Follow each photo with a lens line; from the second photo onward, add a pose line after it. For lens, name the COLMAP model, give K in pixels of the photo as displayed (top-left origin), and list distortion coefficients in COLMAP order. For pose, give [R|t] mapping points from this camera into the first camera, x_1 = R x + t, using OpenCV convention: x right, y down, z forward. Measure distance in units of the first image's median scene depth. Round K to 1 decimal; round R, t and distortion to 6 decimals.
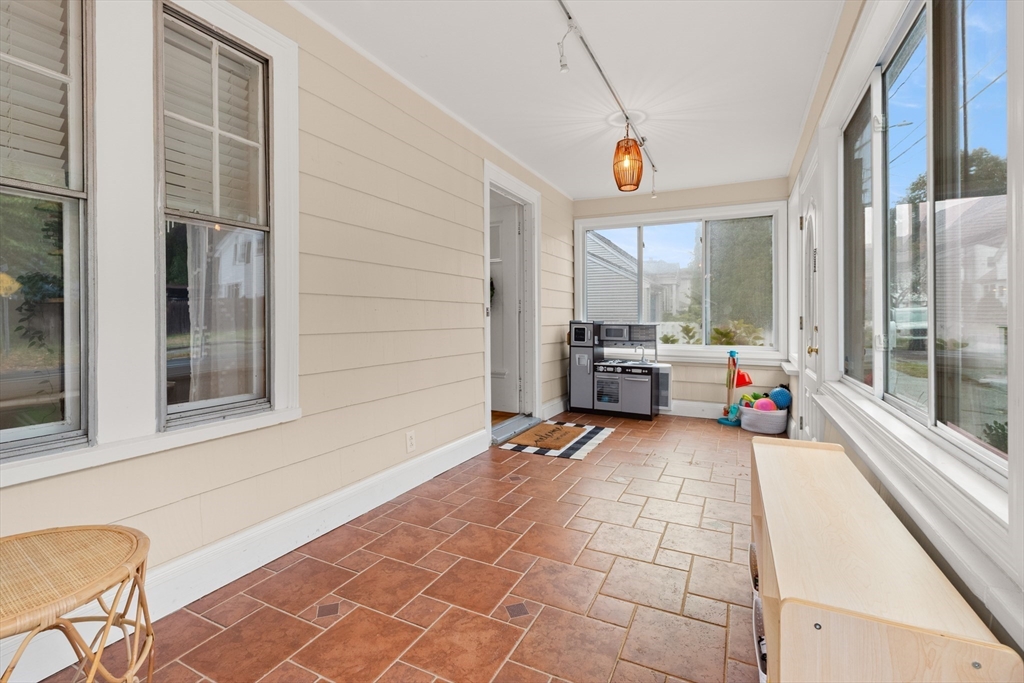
lens RADIAL K [[463.9, 0, 522.2], [0, 463.9, 317.2], [0, 0, 1]] dist [-0.001729, 0.000518]
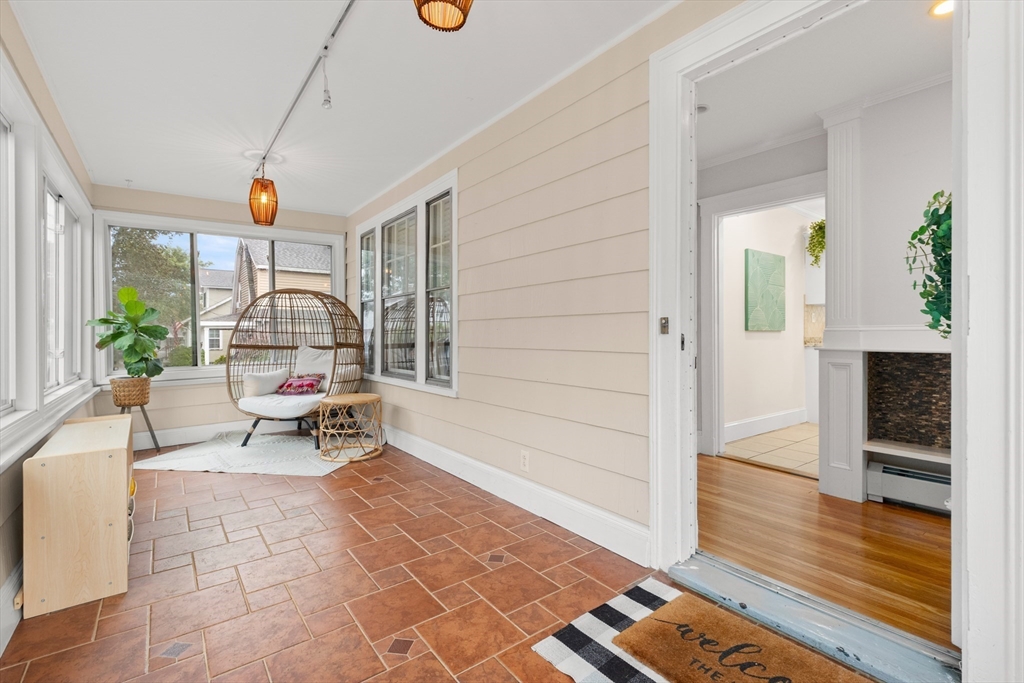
lens RADIAL K [[463.9, 0, 517.0], [0, 463.9, 337.6], [0, 0, 1]] dist [-0.001729, 0.000518]
pose [[-0.457074, 0.008853, -0.889384, 0.824443], [0.003236, 0.999960, 0.008291, -0.005725], [0.889423, 0.000912, -0.457085, 1.829416]]
